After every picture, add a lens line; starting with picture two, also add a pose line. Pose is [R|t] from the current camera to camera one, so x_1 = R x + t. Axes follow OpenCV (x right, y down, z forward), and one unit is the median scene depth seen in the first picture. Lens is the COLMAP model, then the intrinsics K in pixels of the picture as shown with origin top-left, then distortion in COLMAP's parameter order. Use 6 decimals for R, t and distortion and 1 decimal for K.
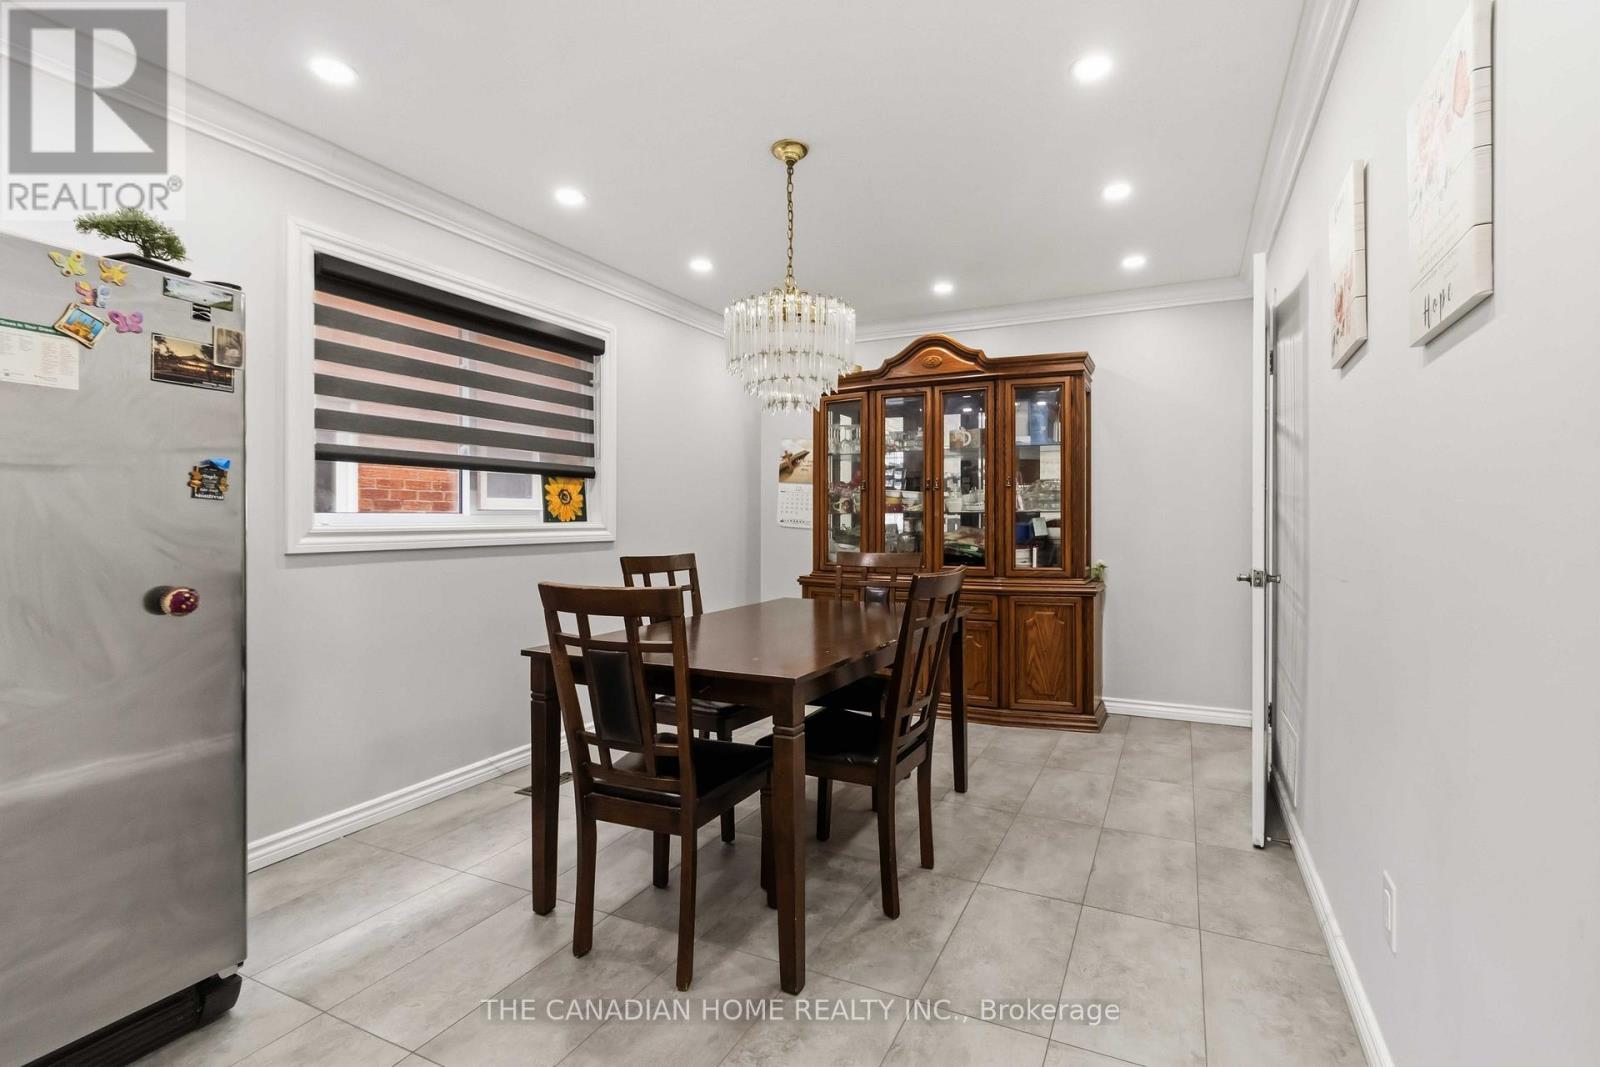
lens RADIAL K [[756.1, 0, 796.0], [0, 756.1, 511.2], [0, 0, 1]] dist [0.000175, 0.000679]
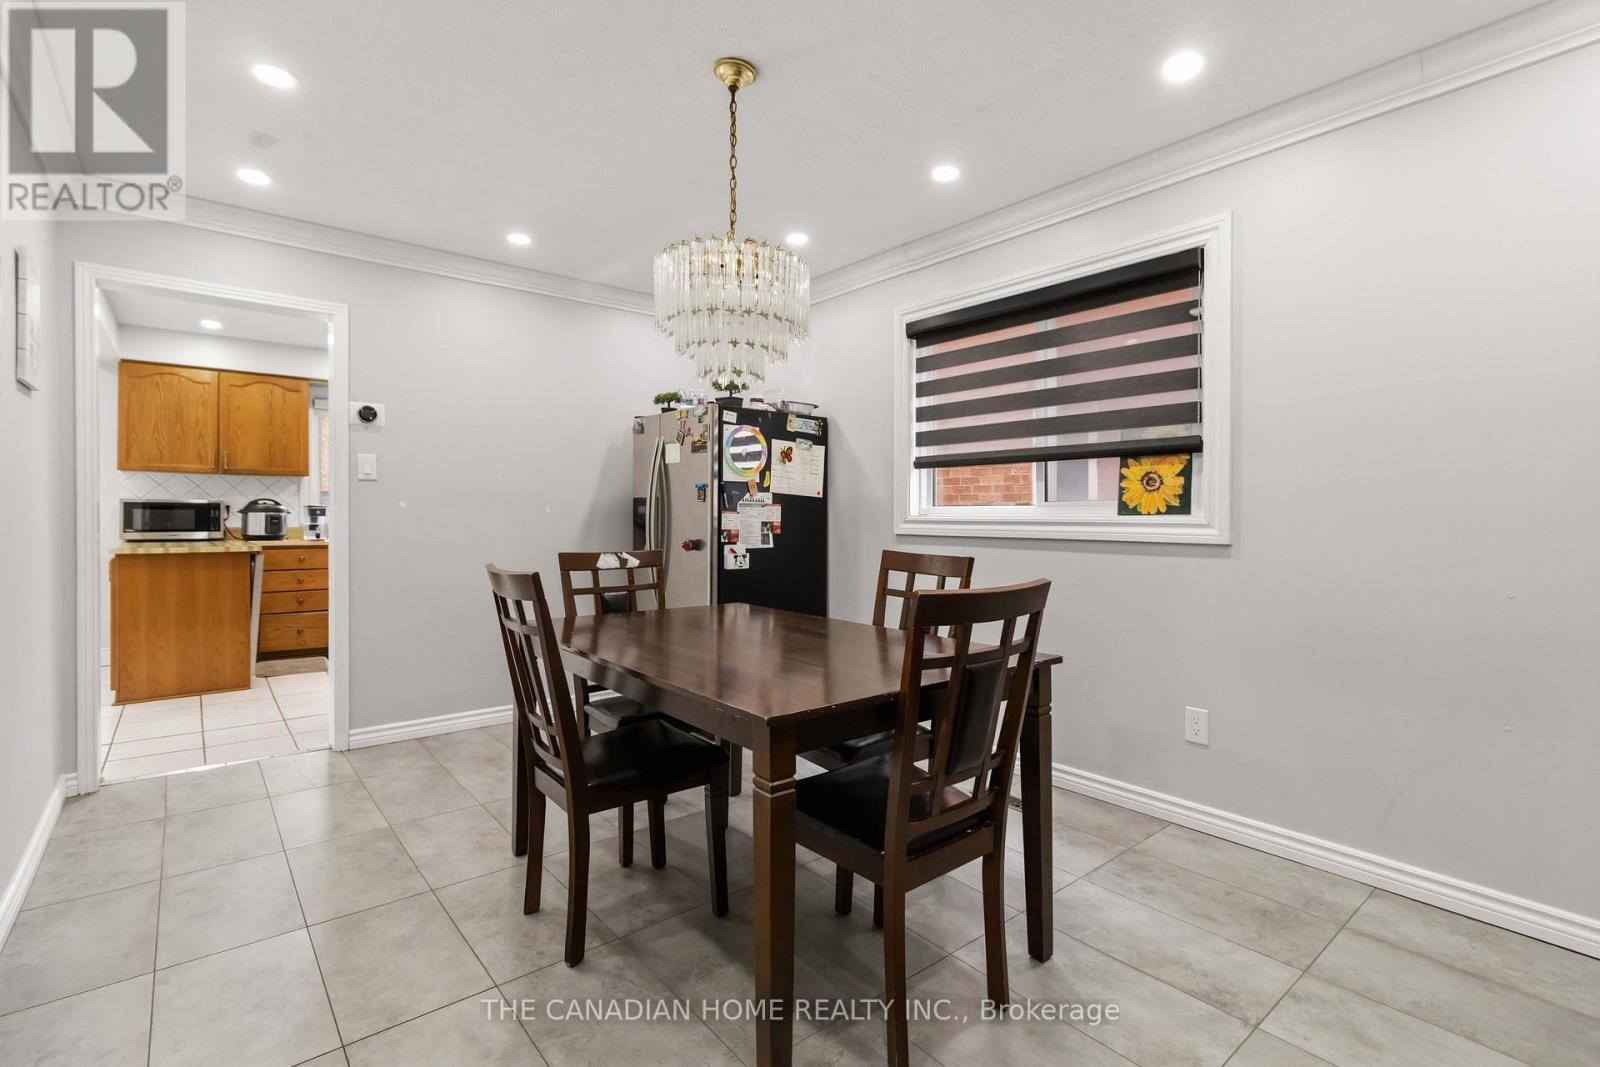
lens RADIAL K [[756.1, 0, 859.9], [0, 756.1, 507.4], [0, 0, 1]] dist [0.000175, 0.000679]
pose [[-0.352254, -0.005372, -0.935889, 0.570400], [0.009886, 0.999906, -0.009461, 0.012457], [0.935852, -0.012584, -0.352168, 1.108870]]
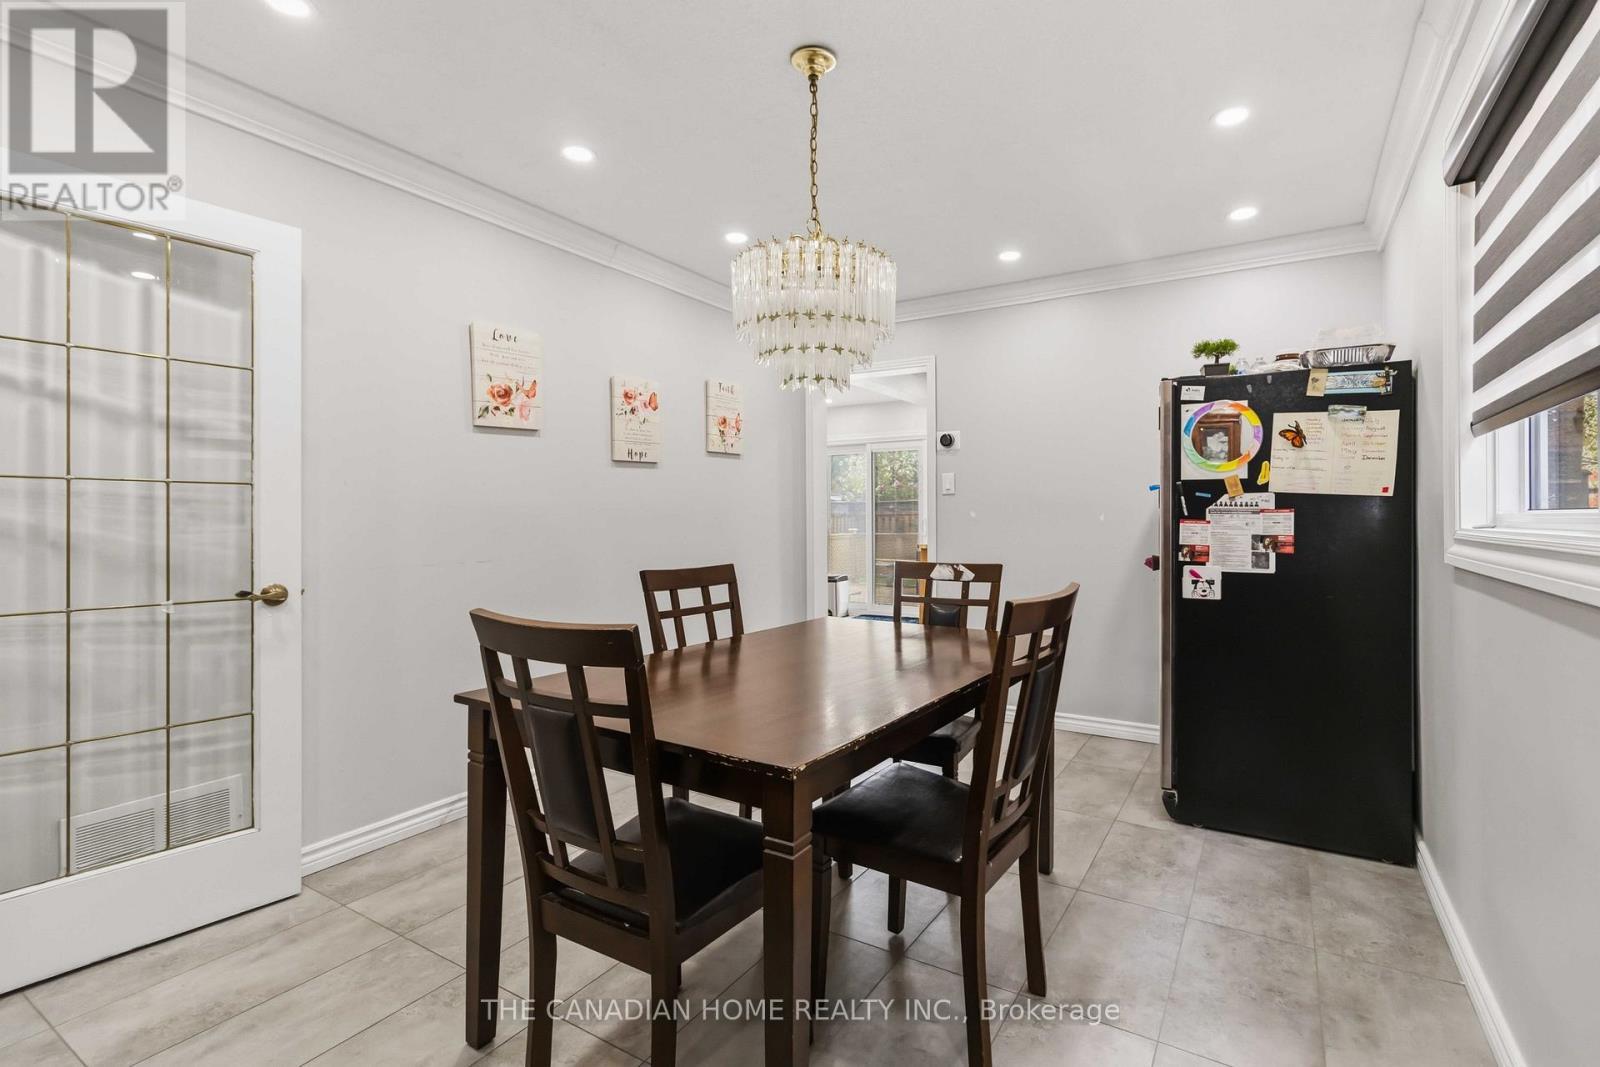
lens RADIAL K [[756.1, 0, 807.0], [0, 756.1, 523.6], [0, 0, 1]] dist [0.000175, 0.000679]
pose [[-0.996226, 0.005837, 0.086605, -0.053616], [0.005612, 0.999980, -0.002831, 0.009286], [-0.086619, -0.002335, -0.996239, 1.401183]]
